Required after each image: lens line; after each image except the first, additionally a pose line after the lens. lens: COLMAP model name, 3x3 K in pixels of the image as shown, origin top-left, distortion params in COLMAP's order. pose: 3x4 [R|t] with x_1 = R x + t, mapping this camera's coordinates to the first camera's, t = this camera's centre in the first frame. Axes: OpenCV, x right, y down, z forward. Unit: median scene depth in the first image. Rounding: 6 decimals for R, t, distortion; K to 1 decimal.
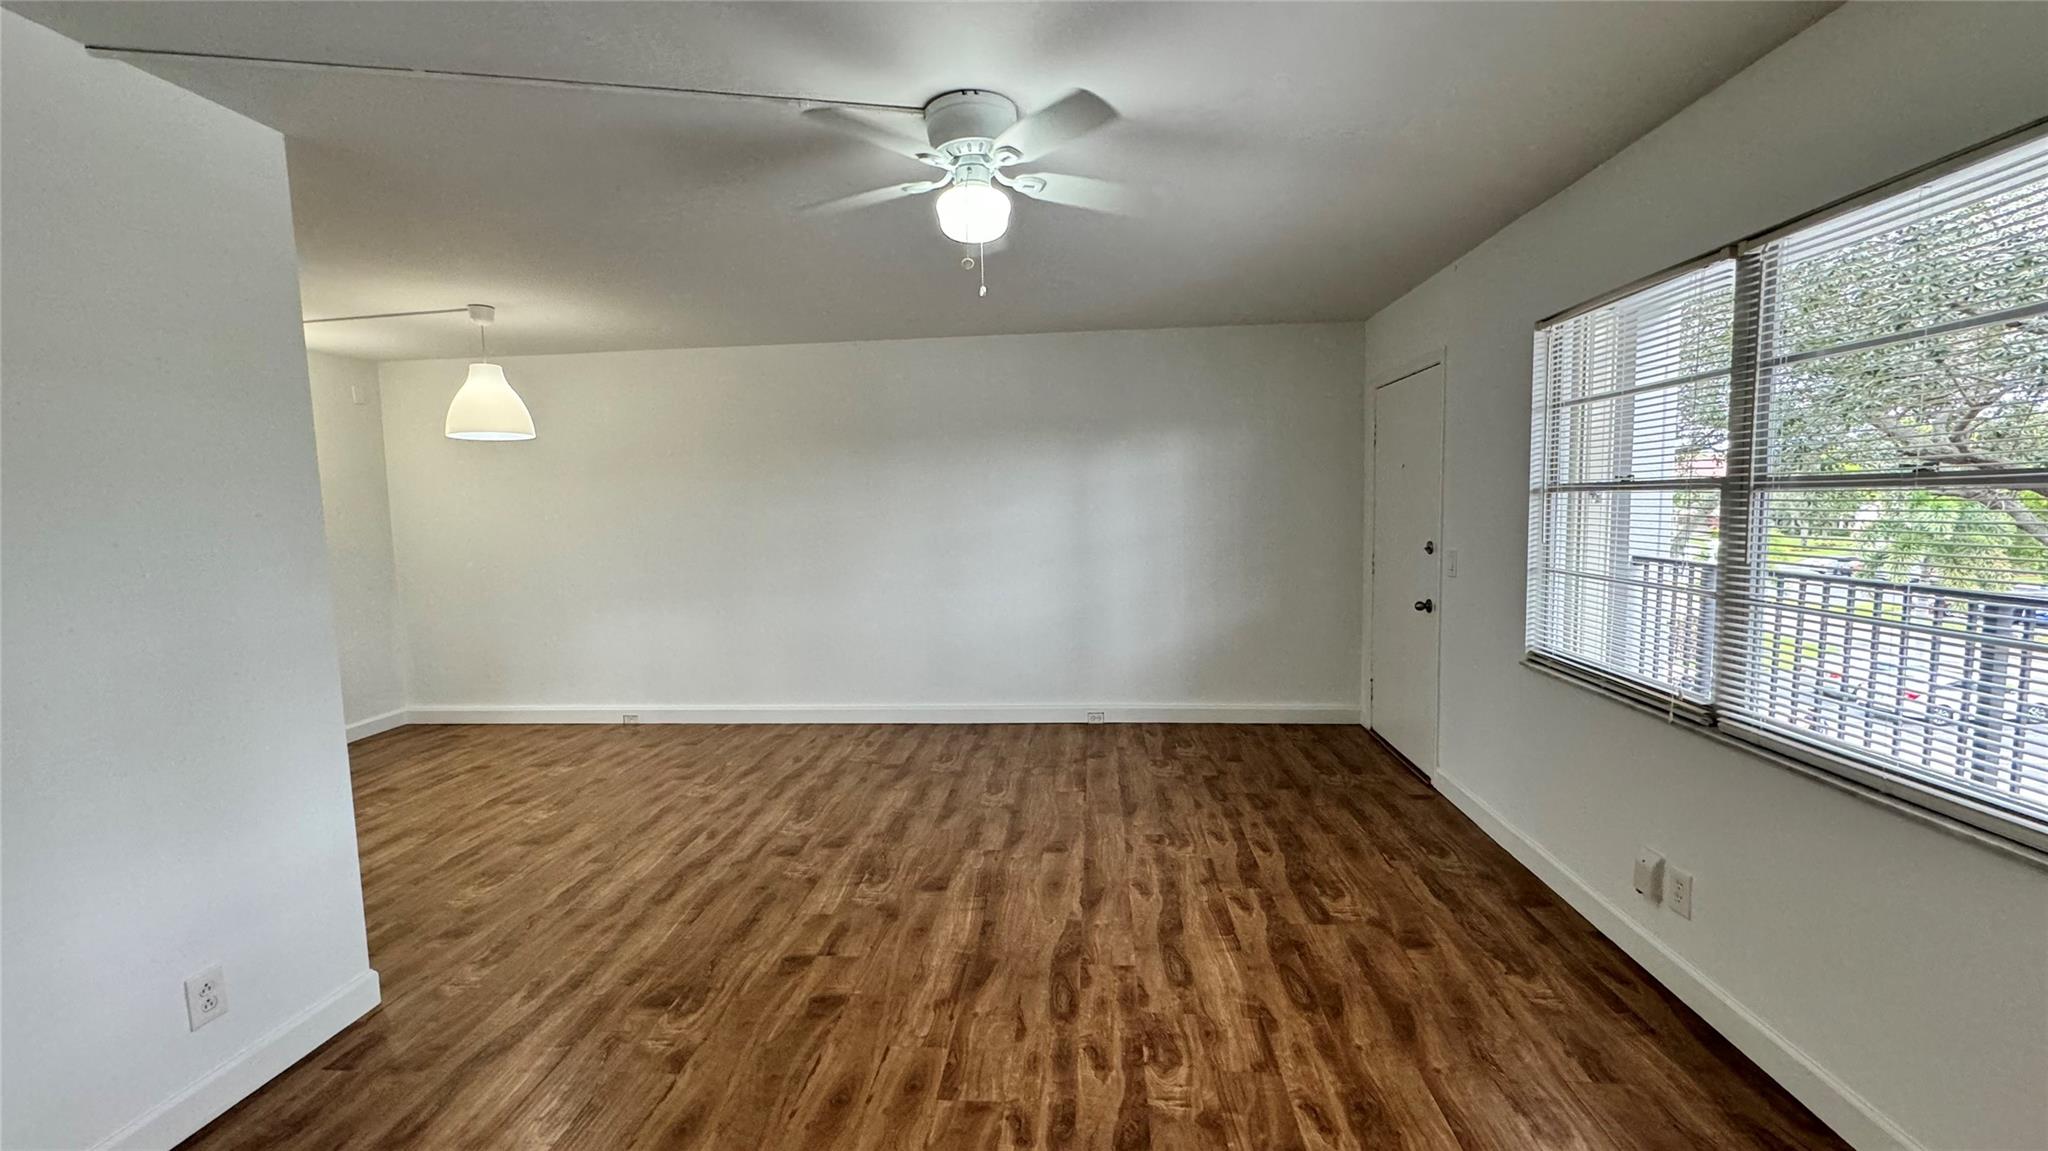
lens RADIAL K [[814.9, 0, 1026.1], [0, 814.9, 575.1], [0, 0, 1]] dist [-0.002547, -0.000221]
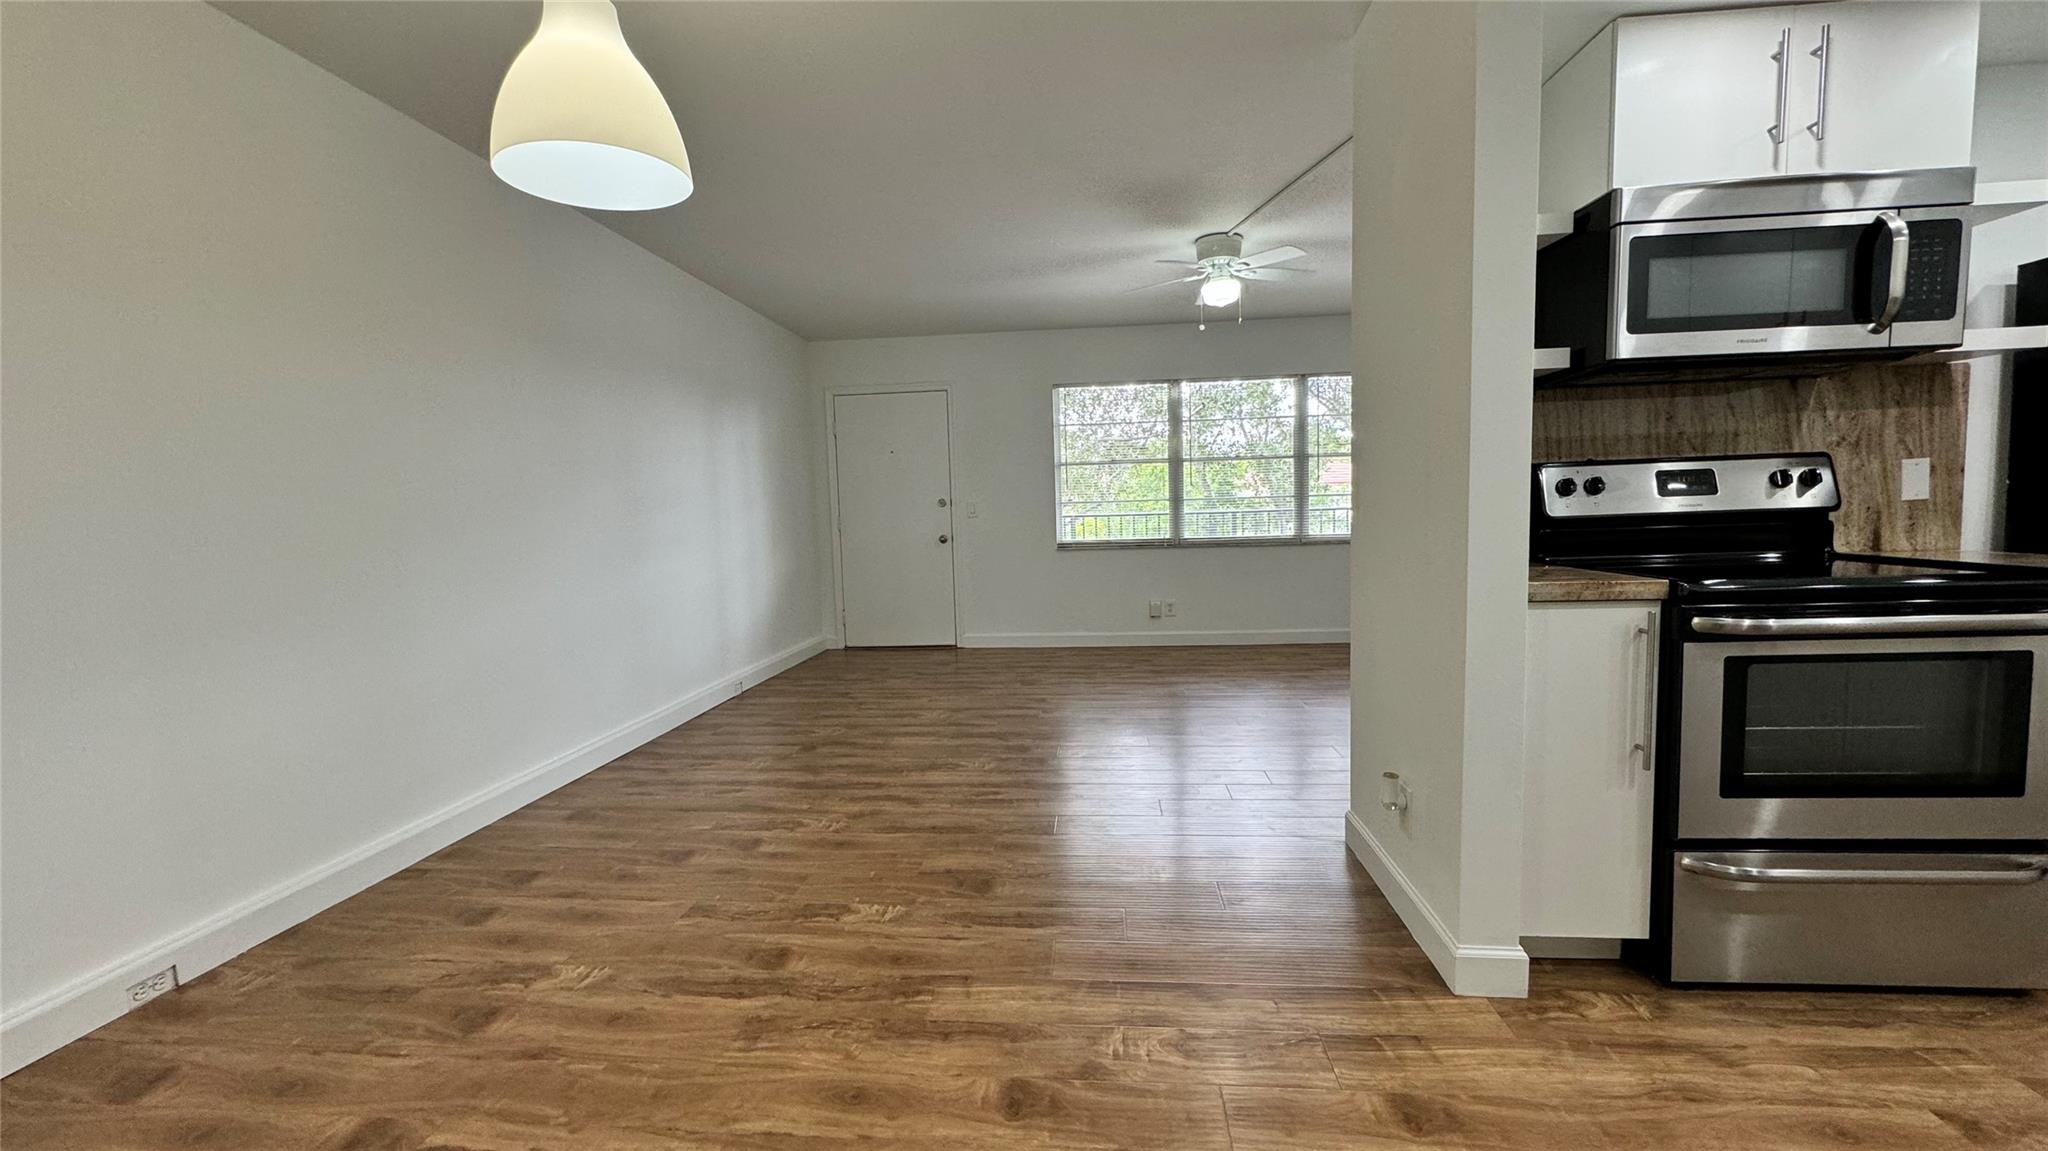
lens RADIAL K [[814.9, 0, 1026.1], [0, 814.9, 575.1], [0, 0, 1]] dist [-0.002547, -0.000221]
pose [[0.008566, -0.058467, 0.998253, -1.261835], [0.118313, 0.991336, 0.057047, 0.040555], [-0.992939, 0.117617, 0.015409, 0.924573]]
